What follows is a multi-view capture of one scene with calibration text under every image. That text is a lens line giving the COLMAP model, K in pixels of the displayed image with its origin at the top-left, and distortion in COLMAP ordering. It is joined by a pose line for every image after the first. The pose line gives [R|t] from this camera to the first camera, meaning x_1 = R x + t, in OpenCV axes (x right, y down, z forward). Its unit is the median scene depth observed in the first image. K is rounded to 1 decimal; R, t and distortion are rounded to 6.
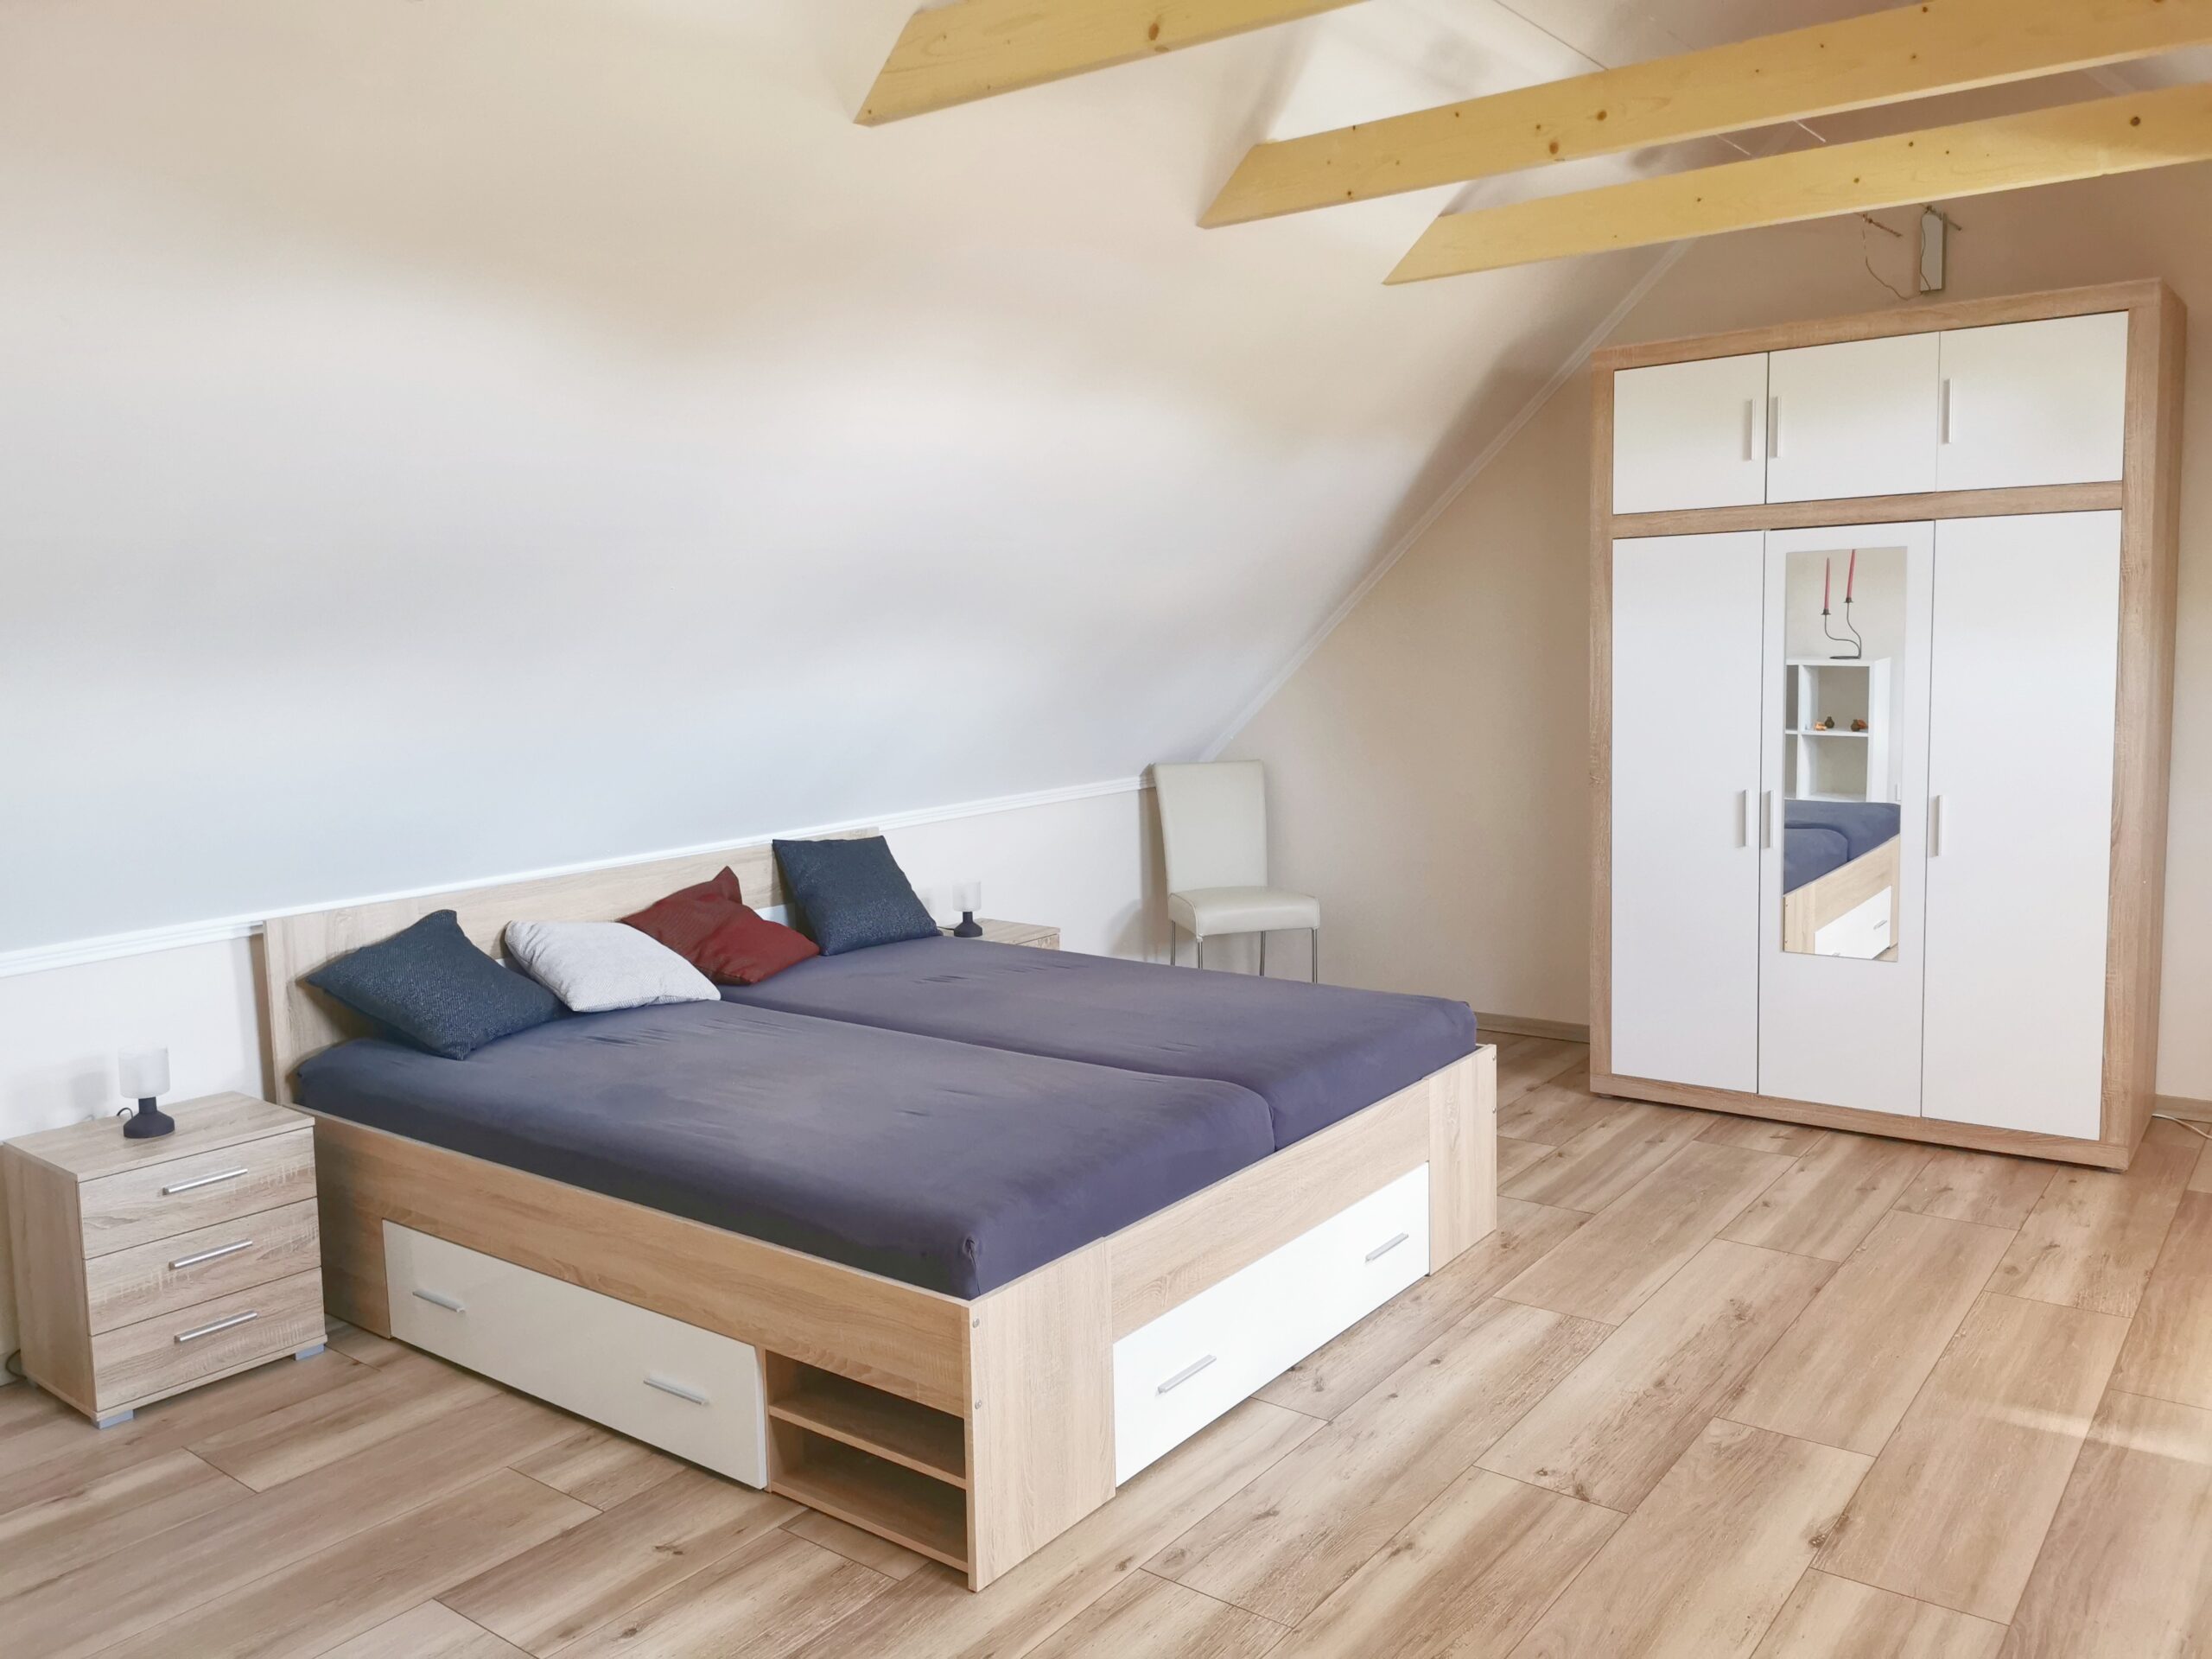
lens RADIAL K [[1696.7, 0, 1106.0], [0, 1696.7, 829.5], [0, 0, 1]] dist [0.005743, -0.005790]
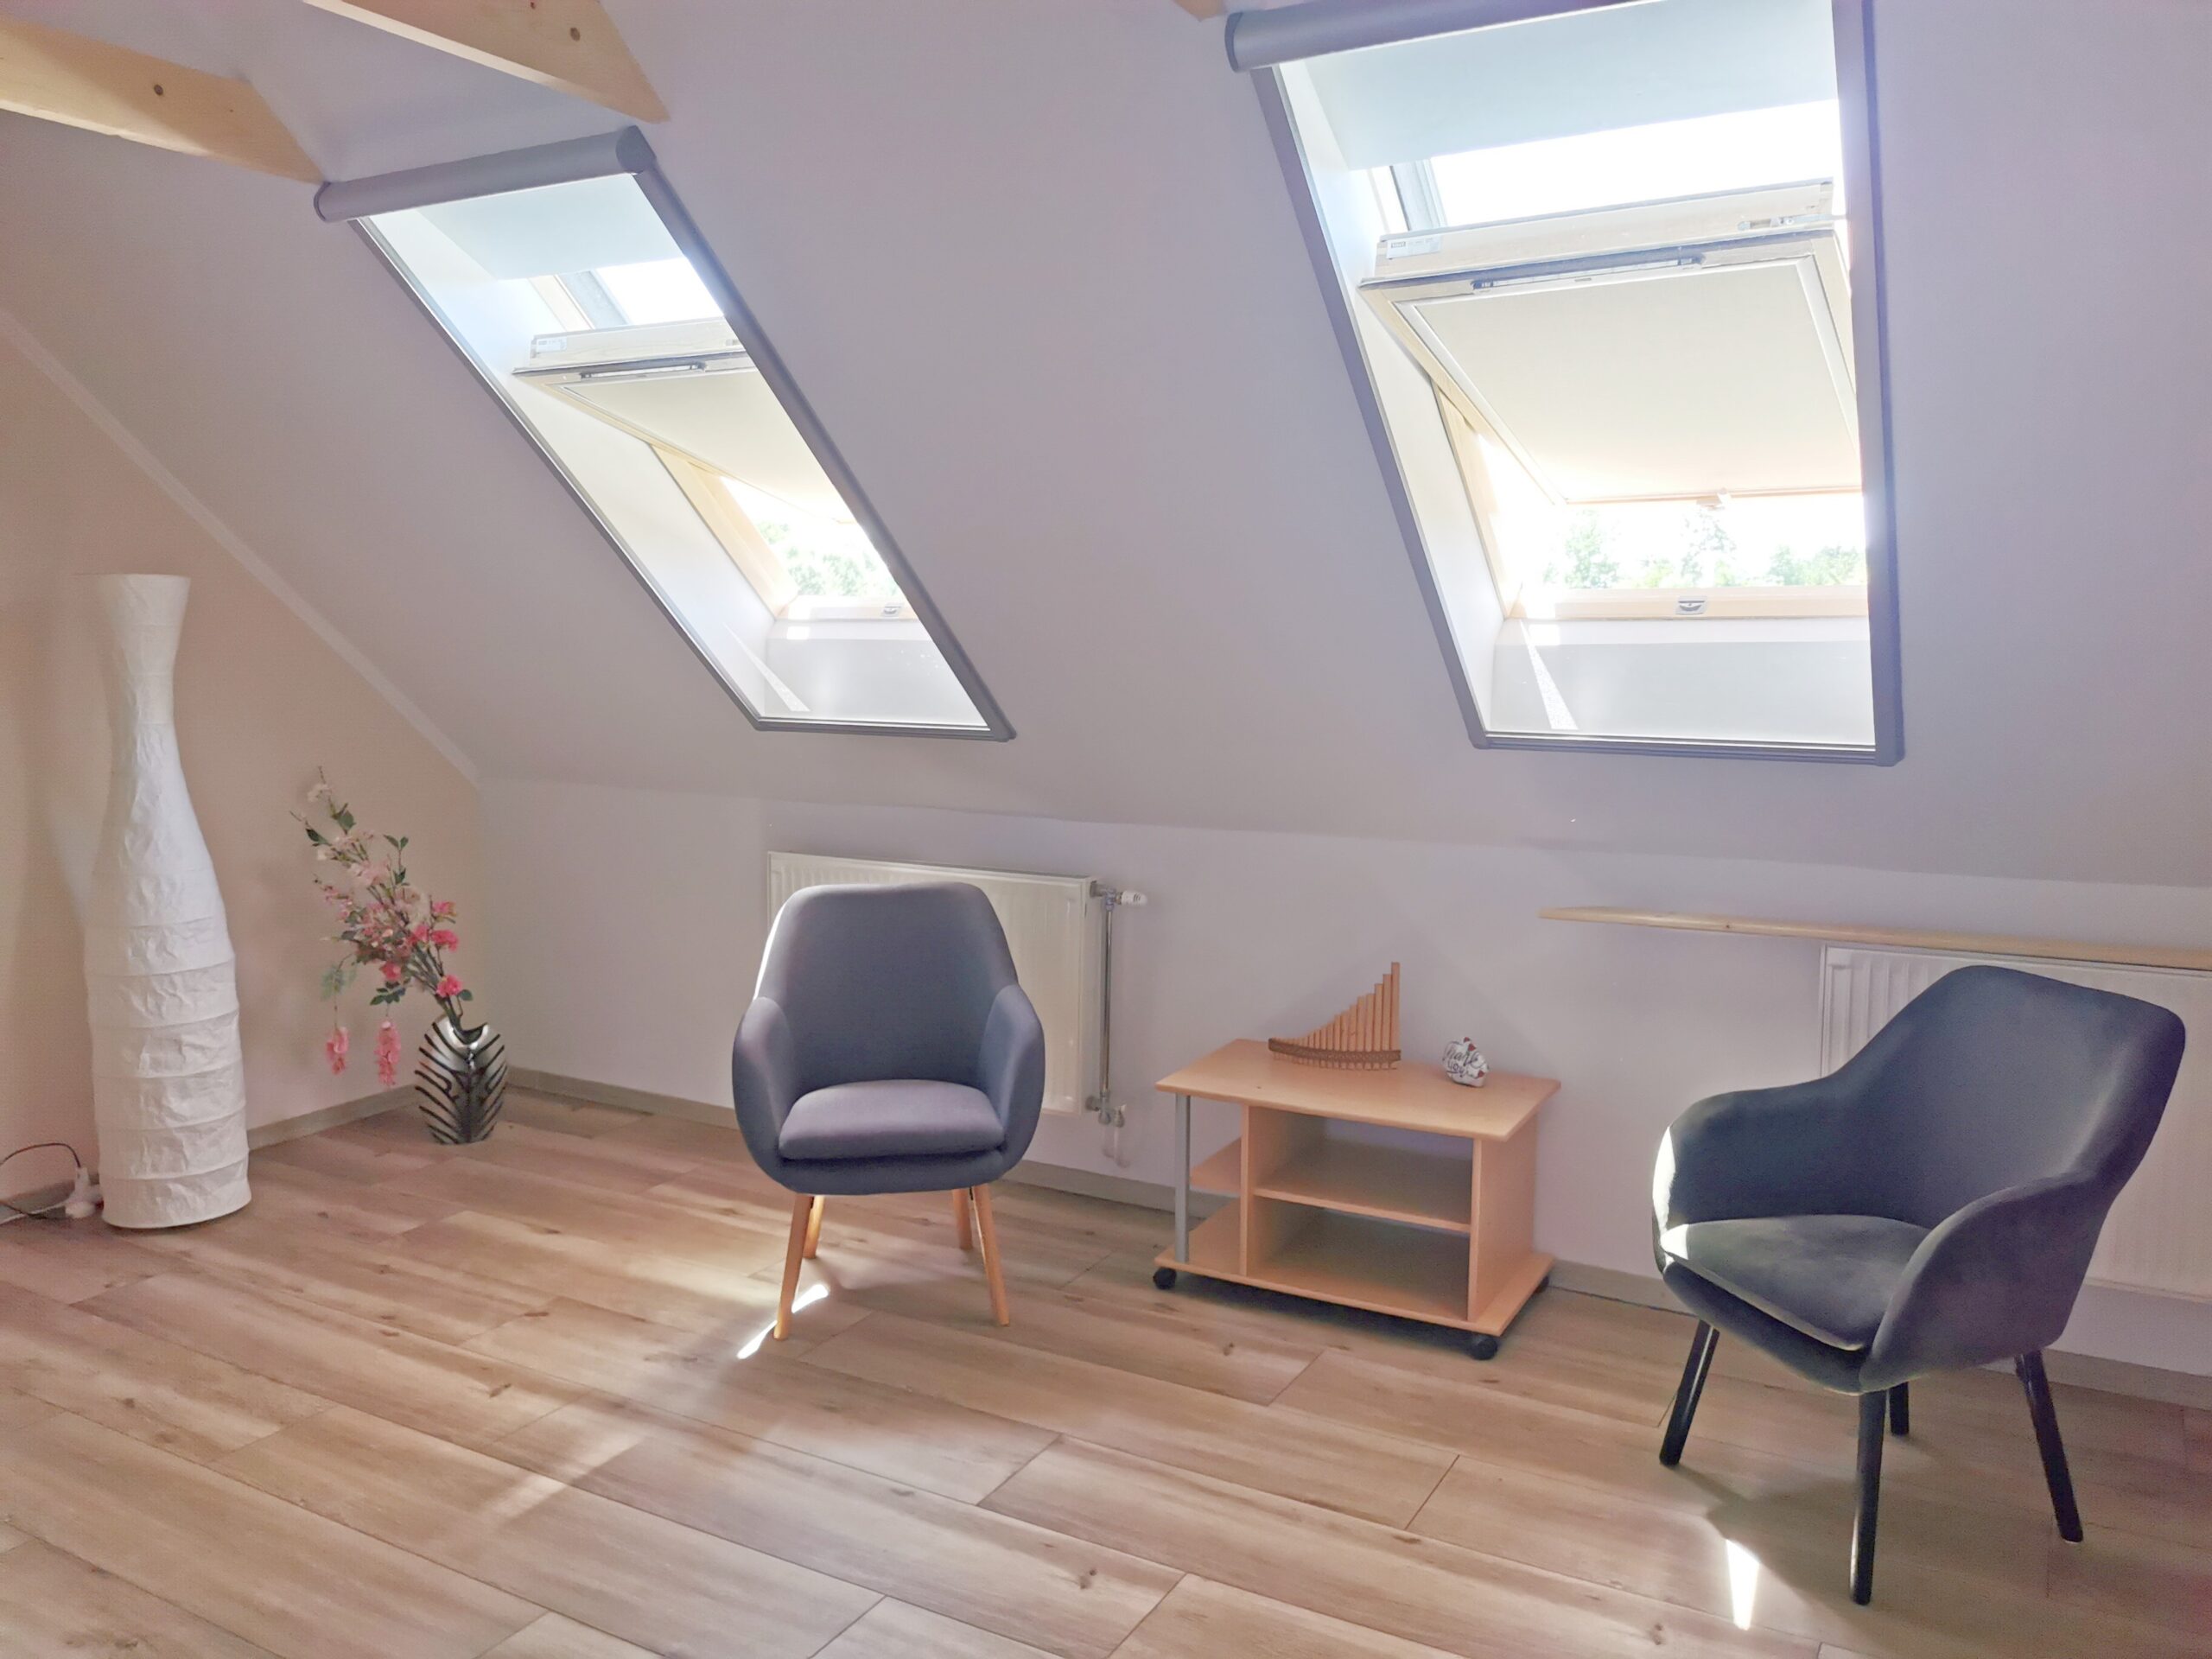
lens RADIAL K [[1696.7, 0, 1106.0], [0, 1696.7, 829.5], [0, 0, 1]] dist [0.005743, -0.005790]
pose [[-0.125628, -0.082660, 0.988628, -0.339127], [0.125251, 0.987228, 0.098458, -0.061301], [-0.984139, 0.136195, -0.113670, 0.641150]]
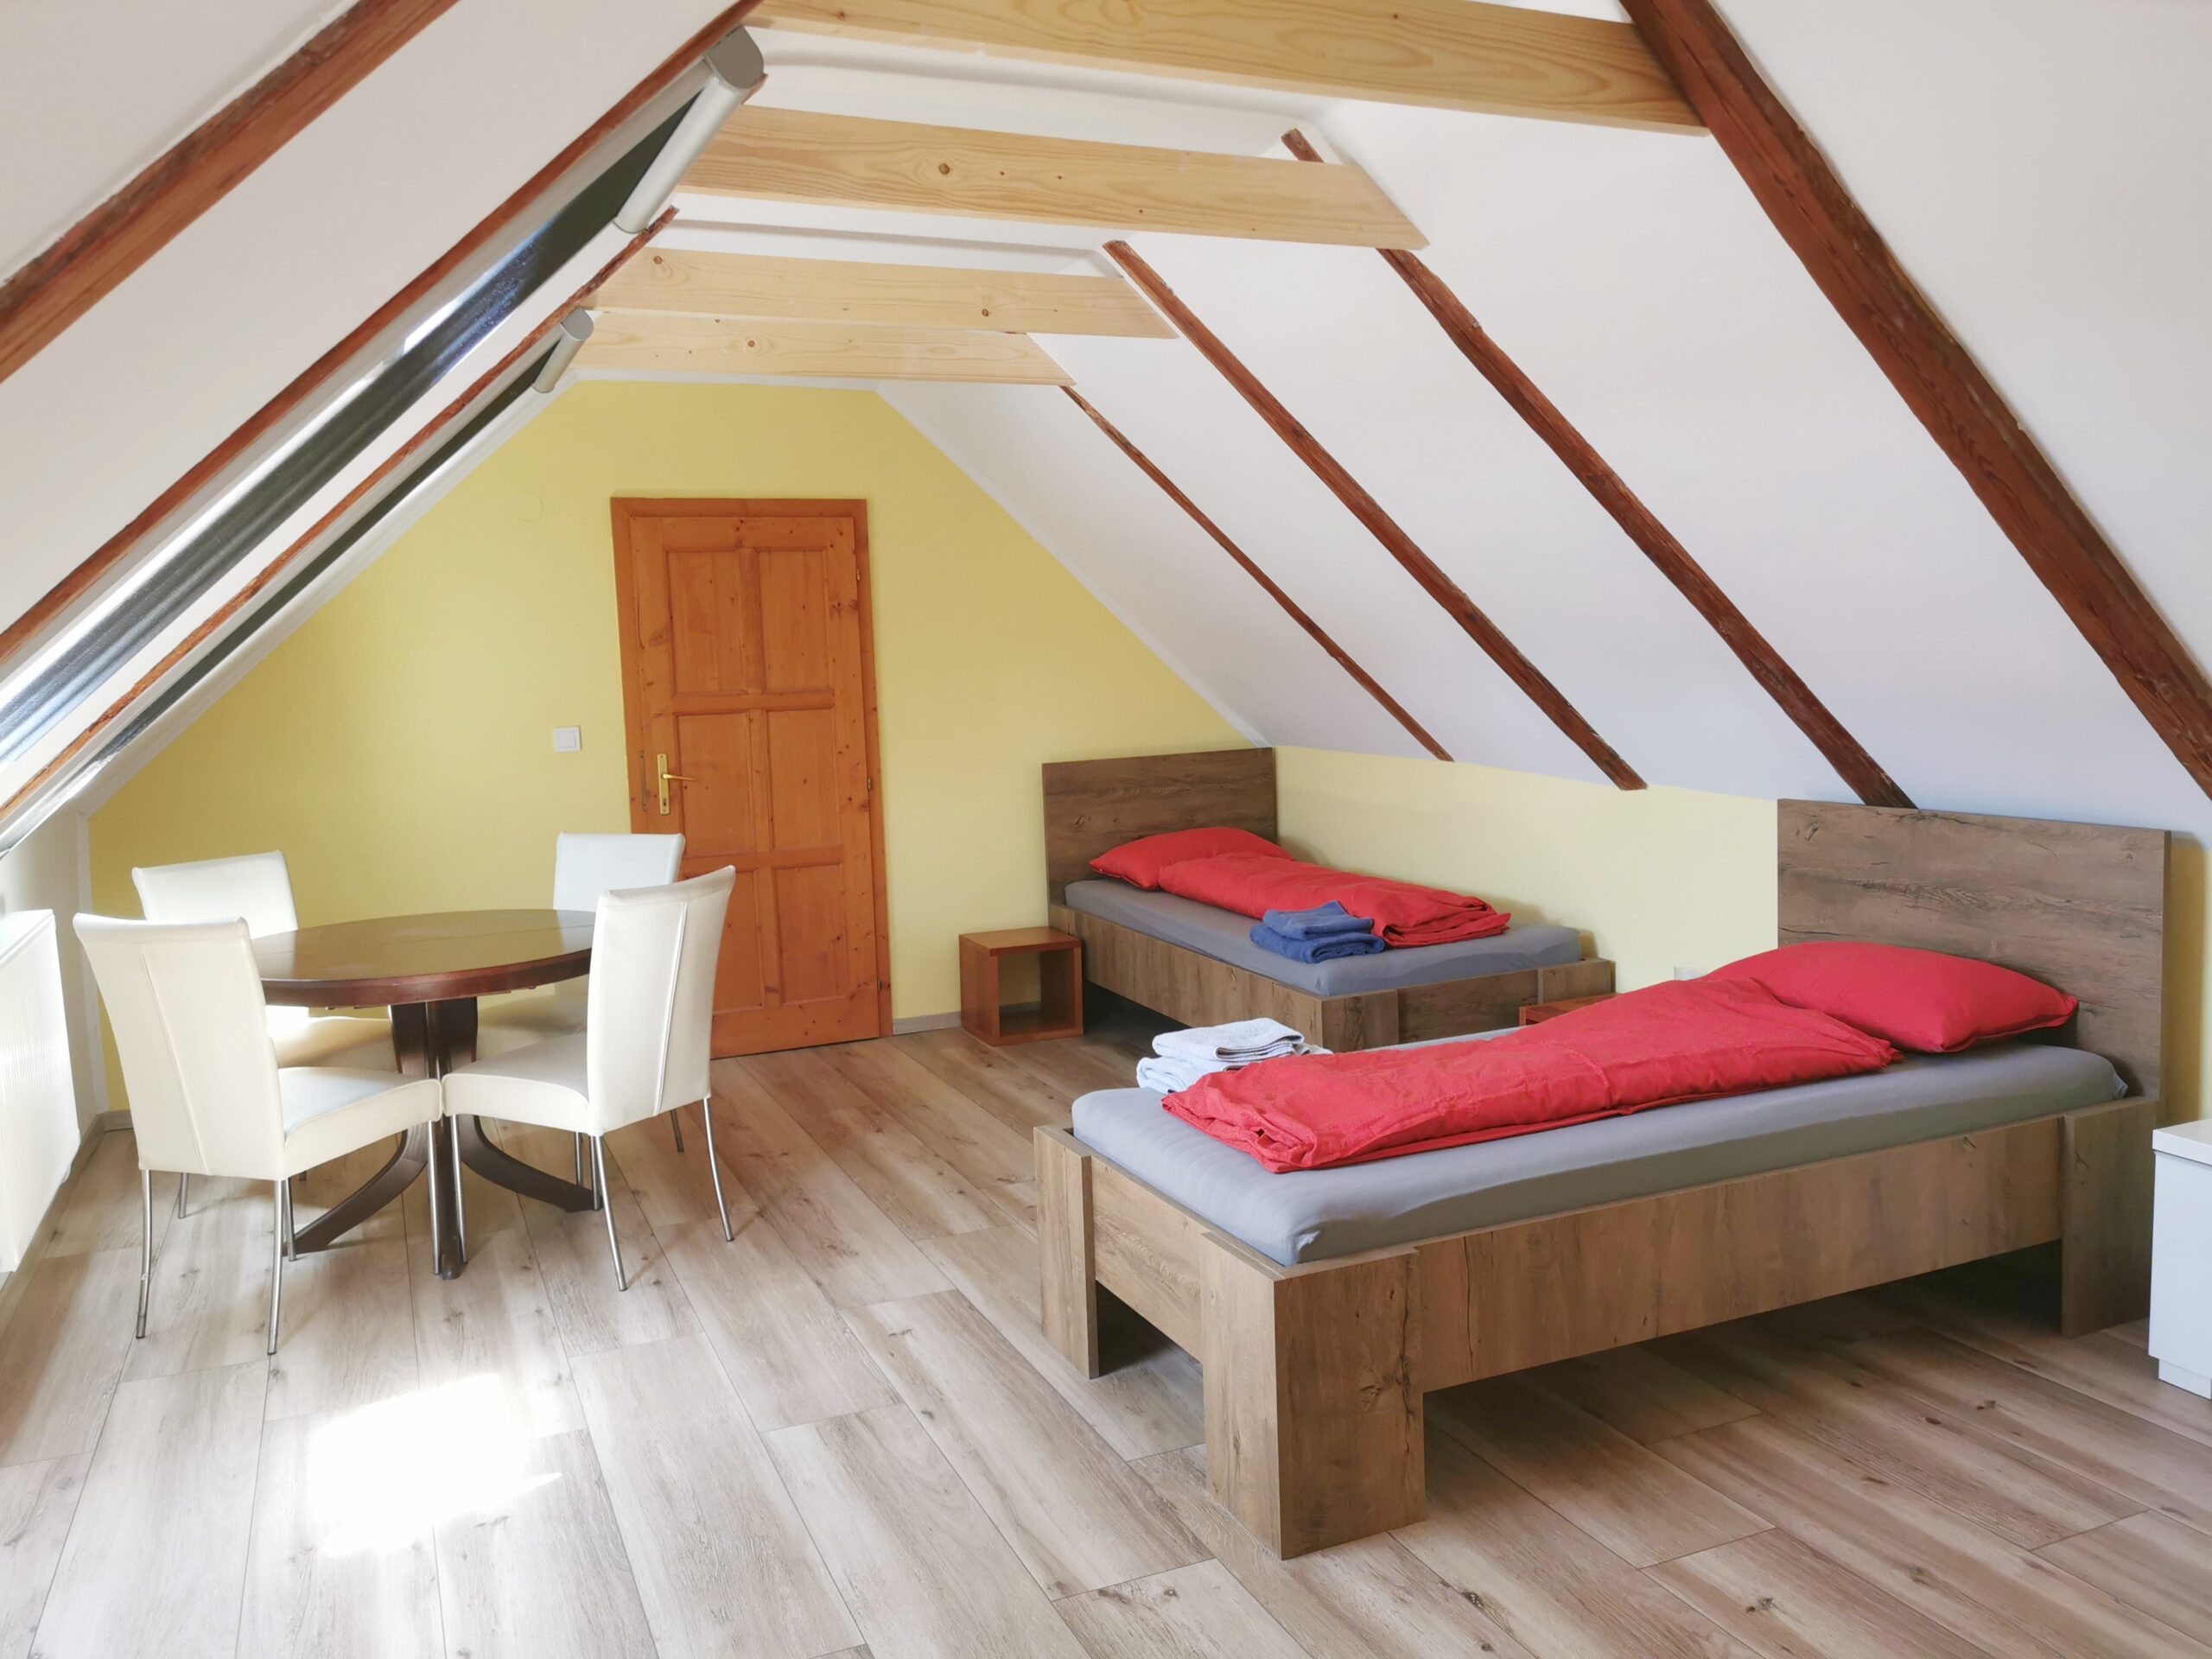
lens RADIAL K [[1696.7, 0, 1106.0], [0, 1696.7, 829.5], [0, 0, 1]] dist [0.005743, -0.005790]
pose [[-0.490736, 0.111074, -0.864199, 1.258445], [-0.080703, 0.981783, 0.172014, -0.207123], [0.867563, 0.154158, -0.472832, 1.677112]]
